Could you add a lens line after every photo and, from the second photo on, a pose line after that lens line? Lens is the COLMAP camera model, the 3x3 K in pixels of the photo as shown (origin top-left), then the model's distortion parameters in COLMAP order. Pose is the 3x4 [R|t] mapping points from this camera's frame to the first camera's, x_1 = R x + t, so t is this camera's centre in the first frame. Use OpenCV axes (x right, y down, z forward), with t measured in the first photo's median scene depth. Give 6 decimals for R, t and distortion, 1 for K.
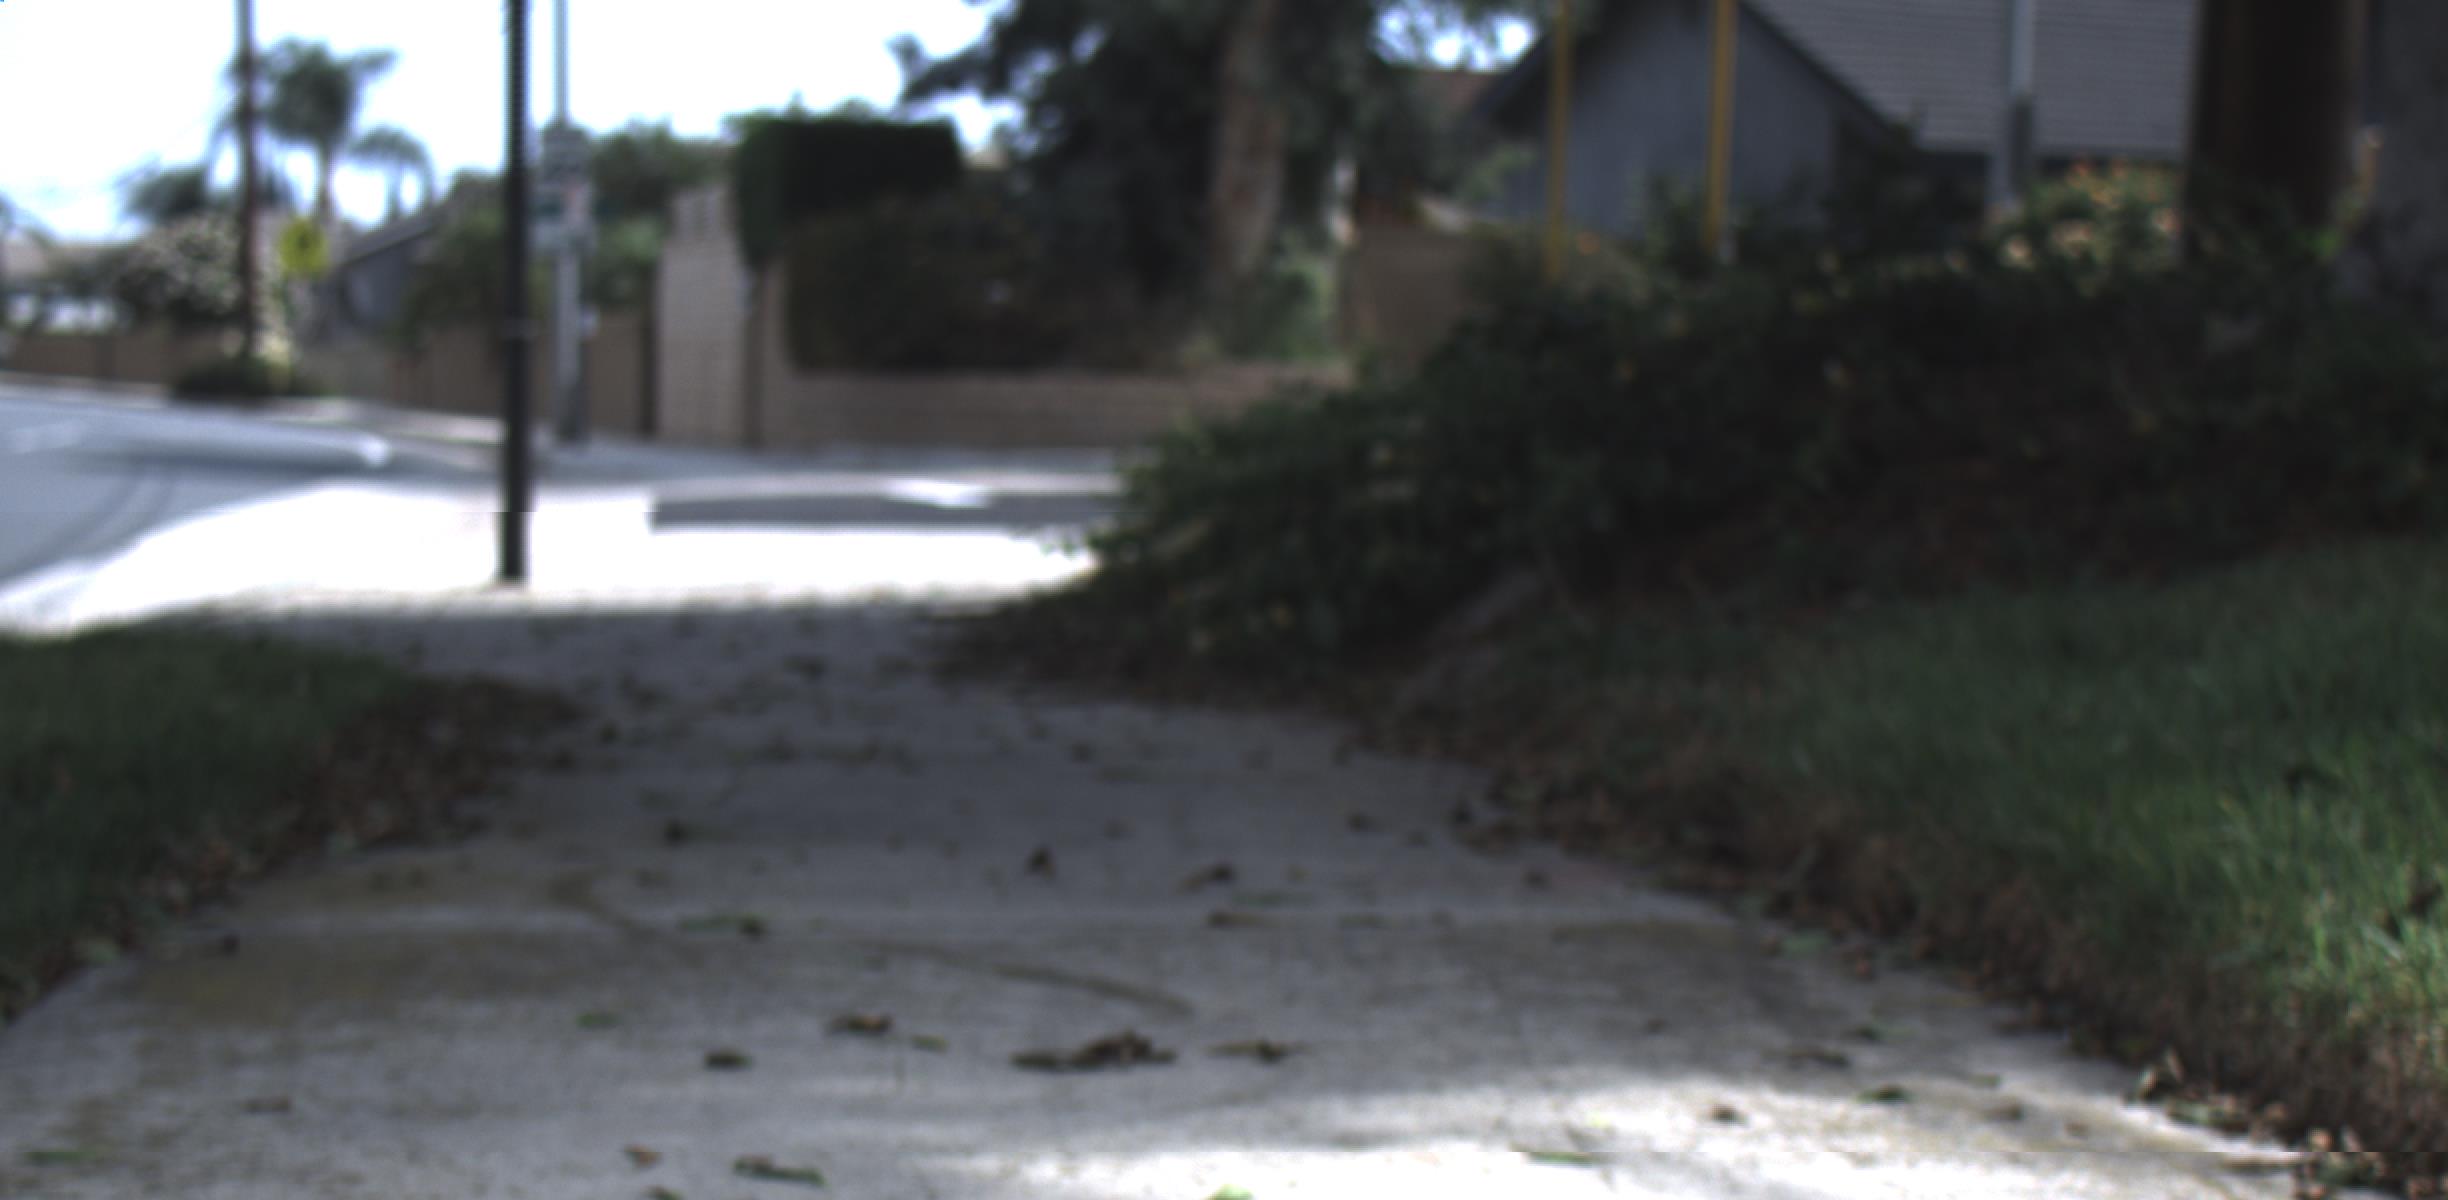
lens RADIAL K [[3715.9, 0, 1224.0], [0, 3715.9, 600.0], [0, 0, 1]] dist [-0.109196, 0.032986]
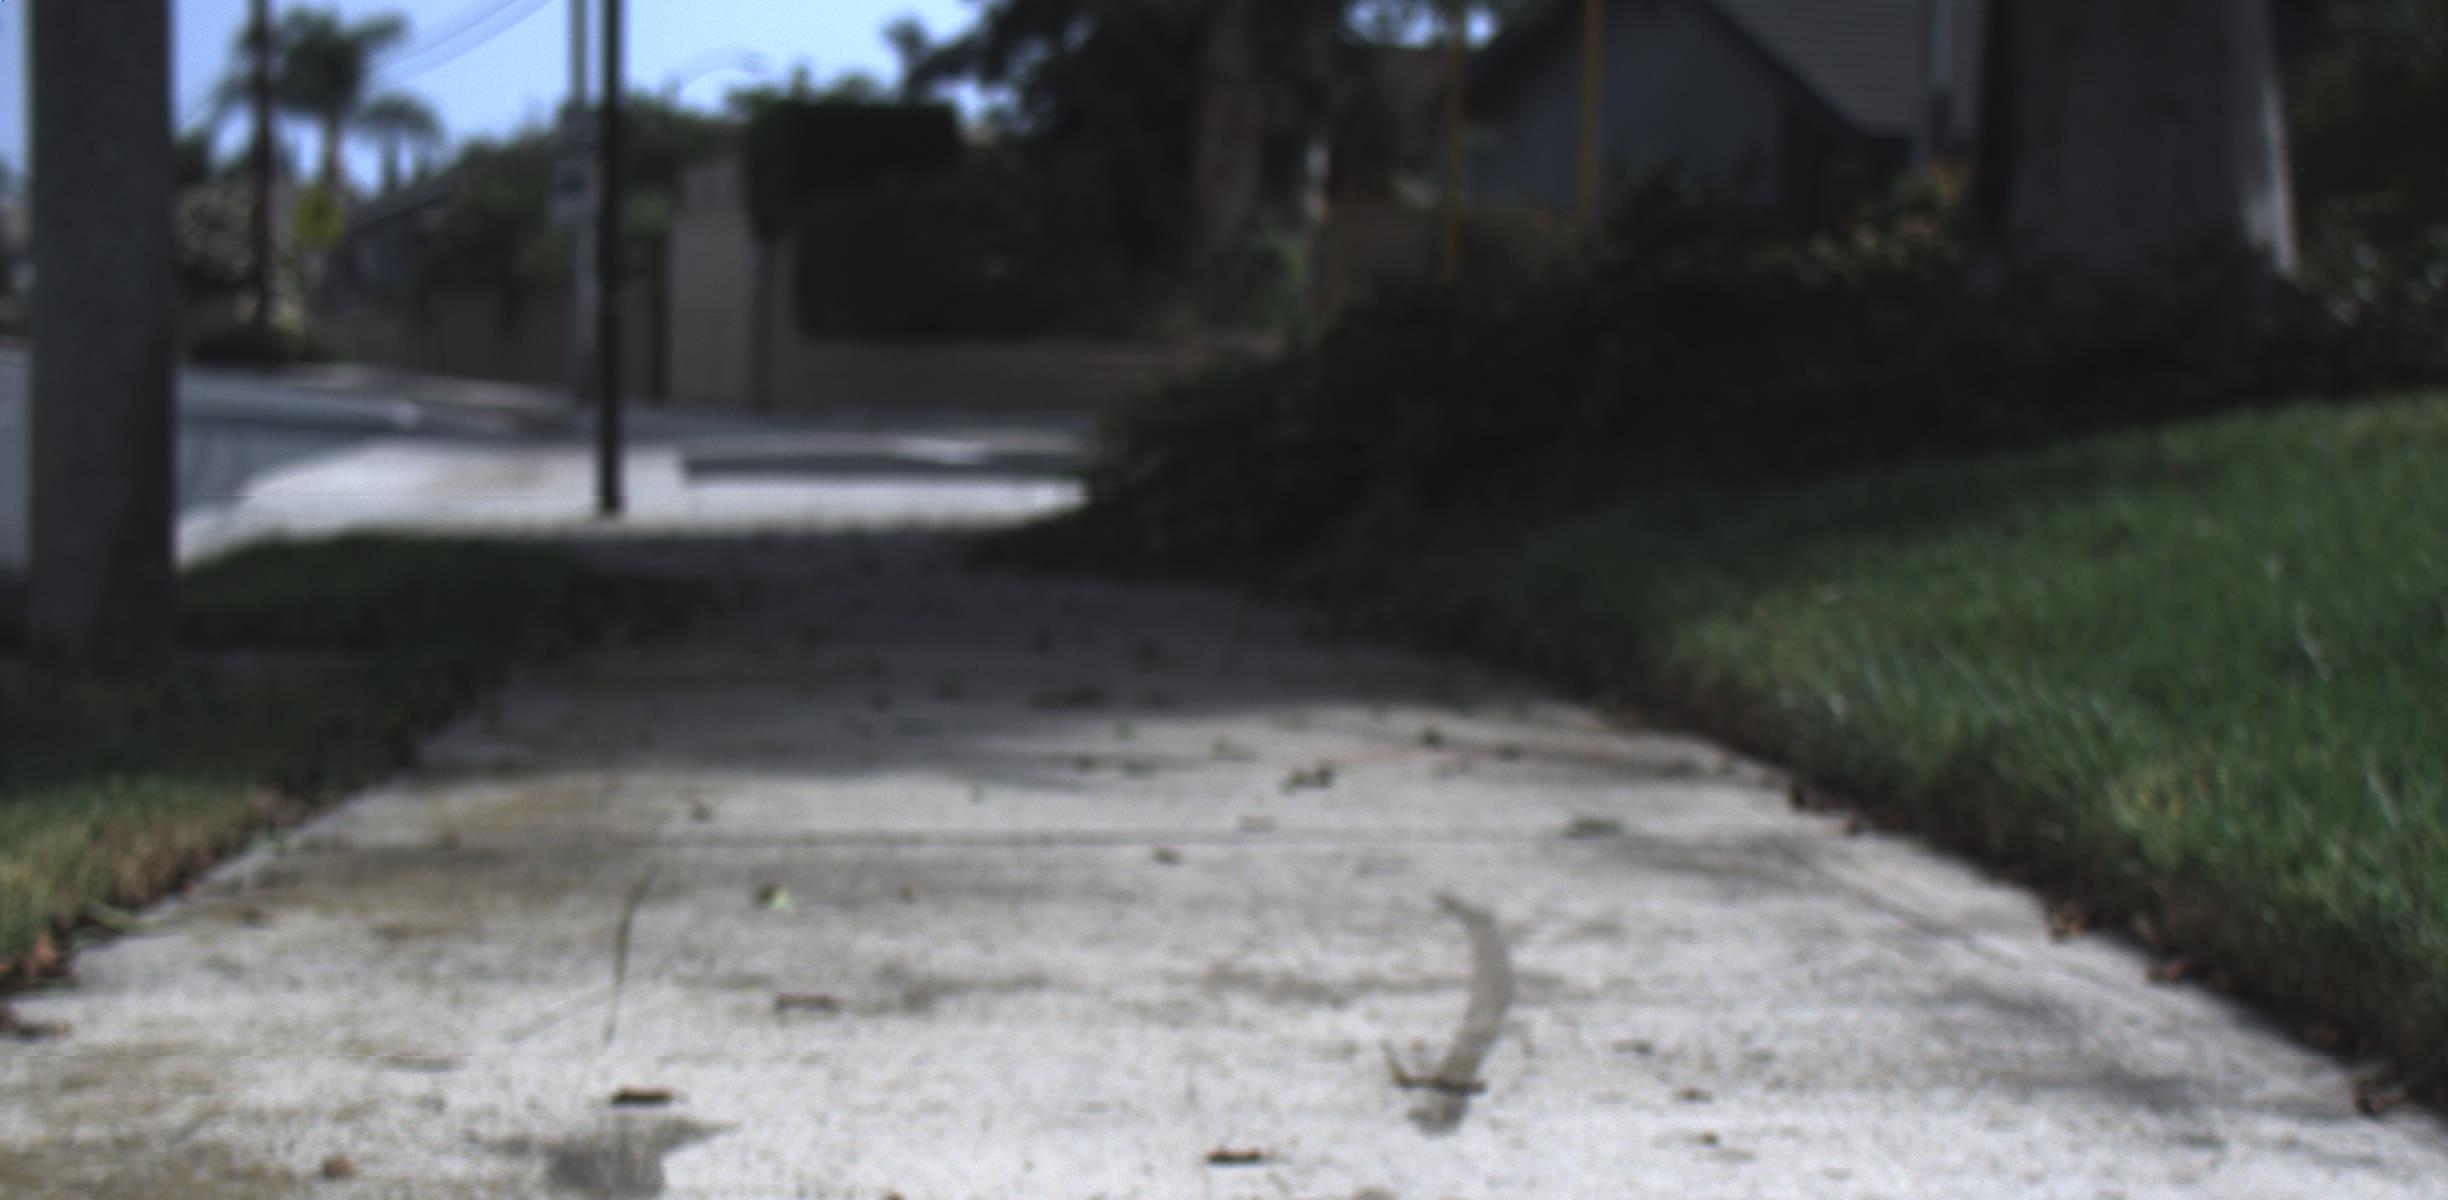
lens RADIAL K [[3715.9, 0, 1224.0], [0, 3715.9, 600.0], [0, 0, 1]] dist [-0.109196, 0.032986]
pose [[0.999996, 0.001437, 0.002384, 0.002810], [-0.001458, 0.999959, 0.008930, 0.003701], [-0.002371, -0.008934, 0.999957, -0.066152]]
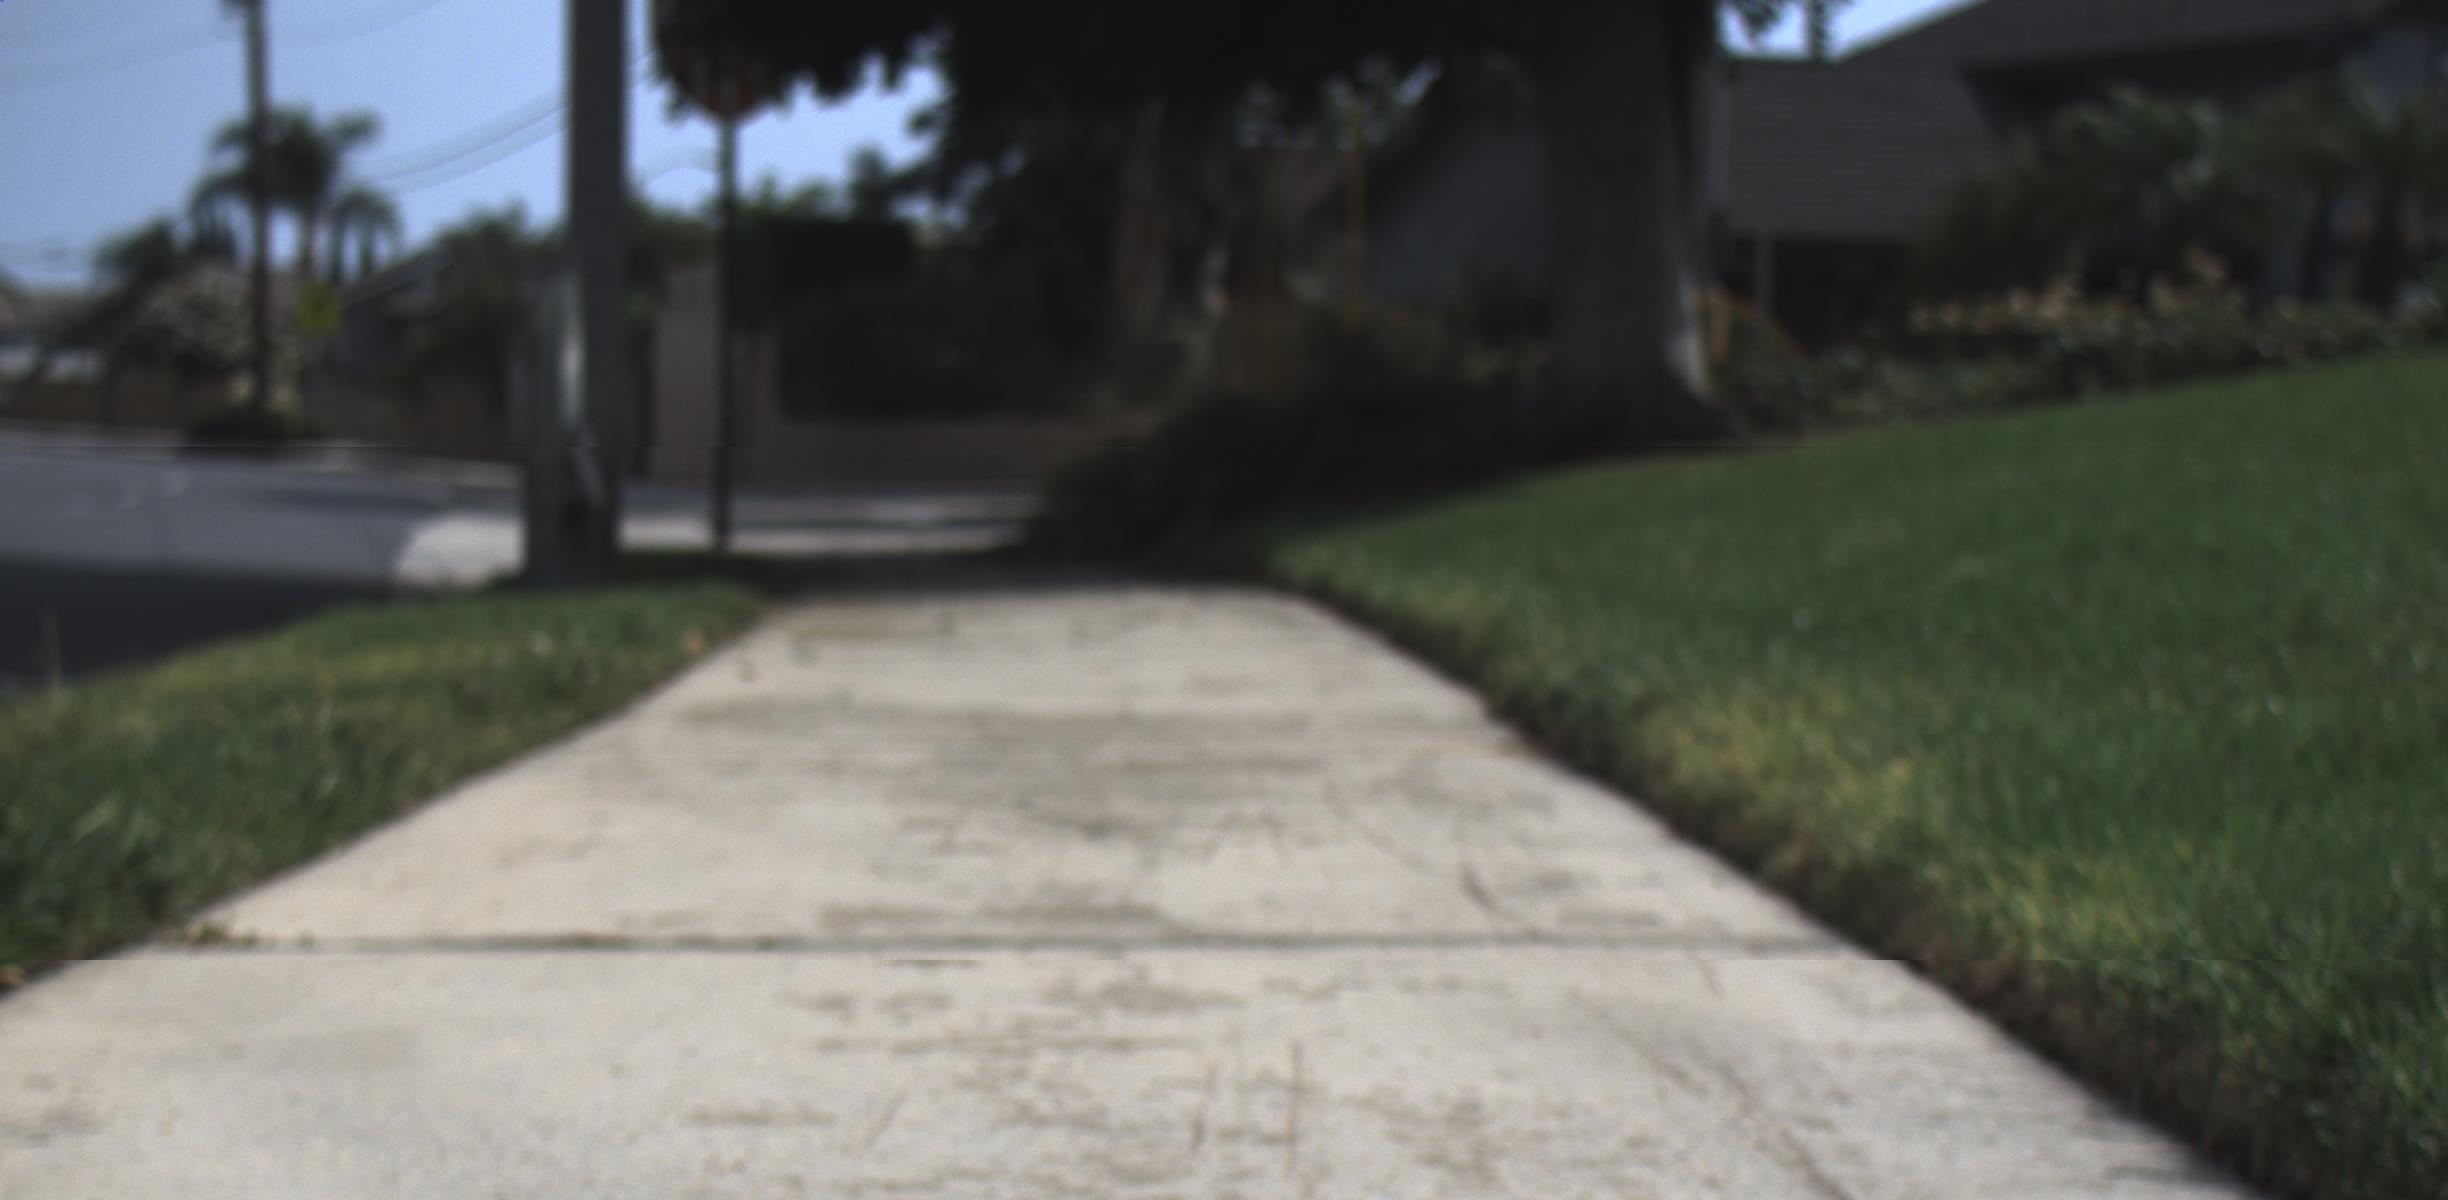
lens RADIAL K [[3715.9, 0, 1224.0], [0, 3715.9, 600.0], [0, 0, 1]] dist [-0.109196, 0.032986]
pose [[0.999757, -0.008710, 0.020257, 0.007742], [0.008899, 0.999917, -0.009263, 0.012901], [-0.020174, 0.009441, 0.999752, -0.259182]]
